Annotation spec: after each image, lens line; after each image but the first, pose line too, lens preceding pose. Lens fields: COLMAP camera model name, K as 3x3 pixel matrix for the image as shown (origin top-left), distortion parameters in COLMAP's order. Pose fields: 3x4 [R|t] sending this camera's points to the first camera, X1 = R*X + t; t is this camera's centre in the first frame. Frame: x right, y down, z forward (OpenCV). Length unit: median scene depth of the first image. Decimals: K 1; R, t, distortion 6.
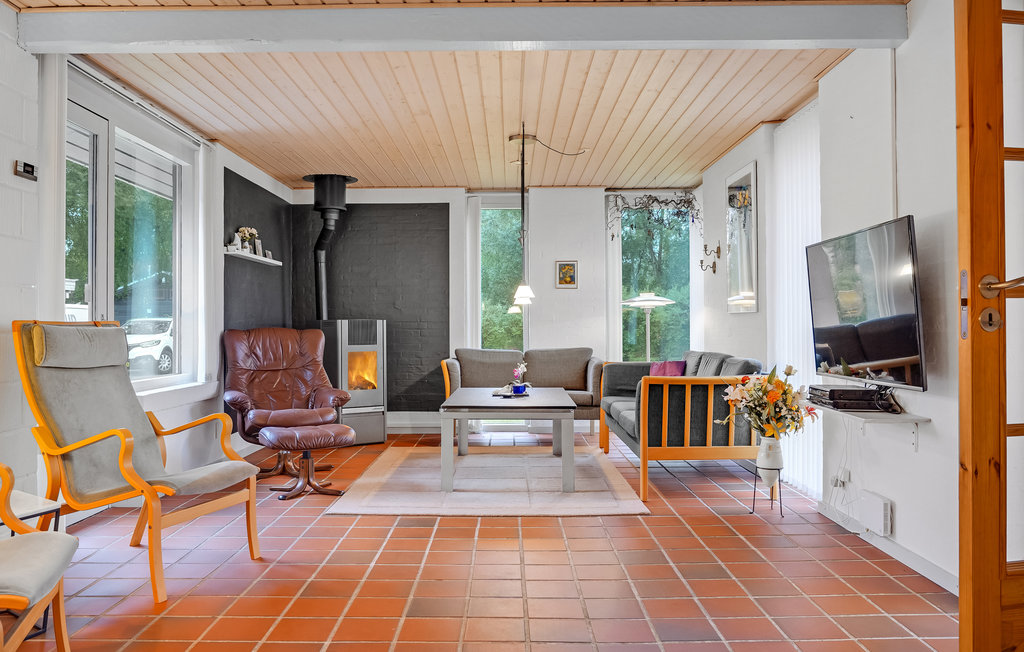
lens RADIAL K [[807.9, 0, 511.0], [0, 807.9, 324.0], [0, 0, 1]] dist [-0.018040, 0.001431]
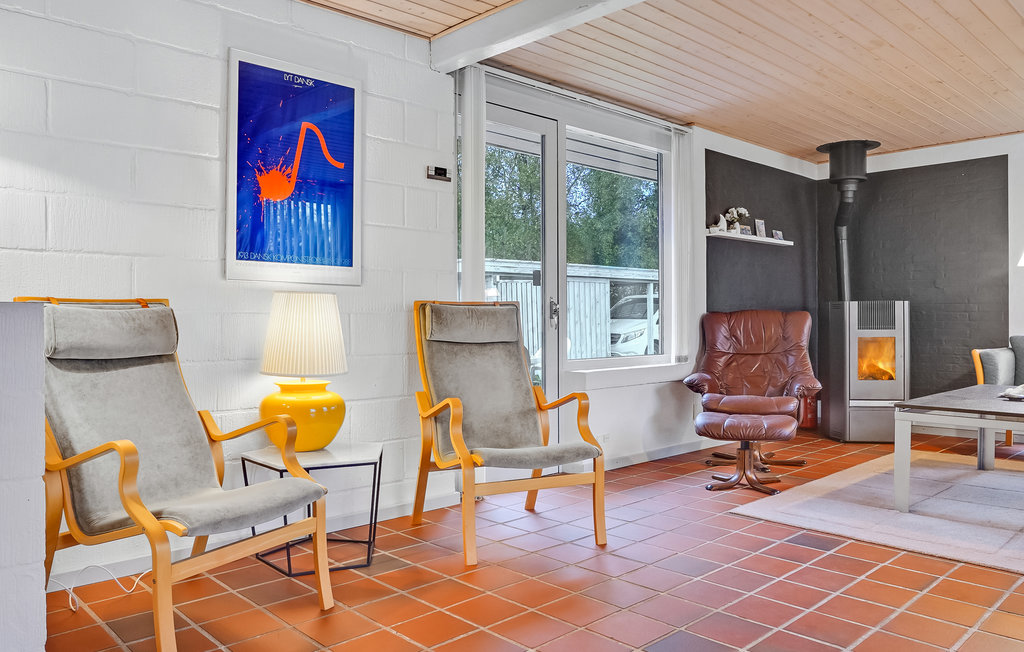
lens RADIAL K [[760.3, 0, 511.9], [0, 760.3, 326.5], [0, 0, 1]] dist [-0.069325, 0.016746]
pose [[0.691447, 0.008090, -0.722382, 0.152025], [0.005439, 0.999851, 0.016404, 0.008260], [0.722407, -0.015272, 0.691299, 0.172707]]
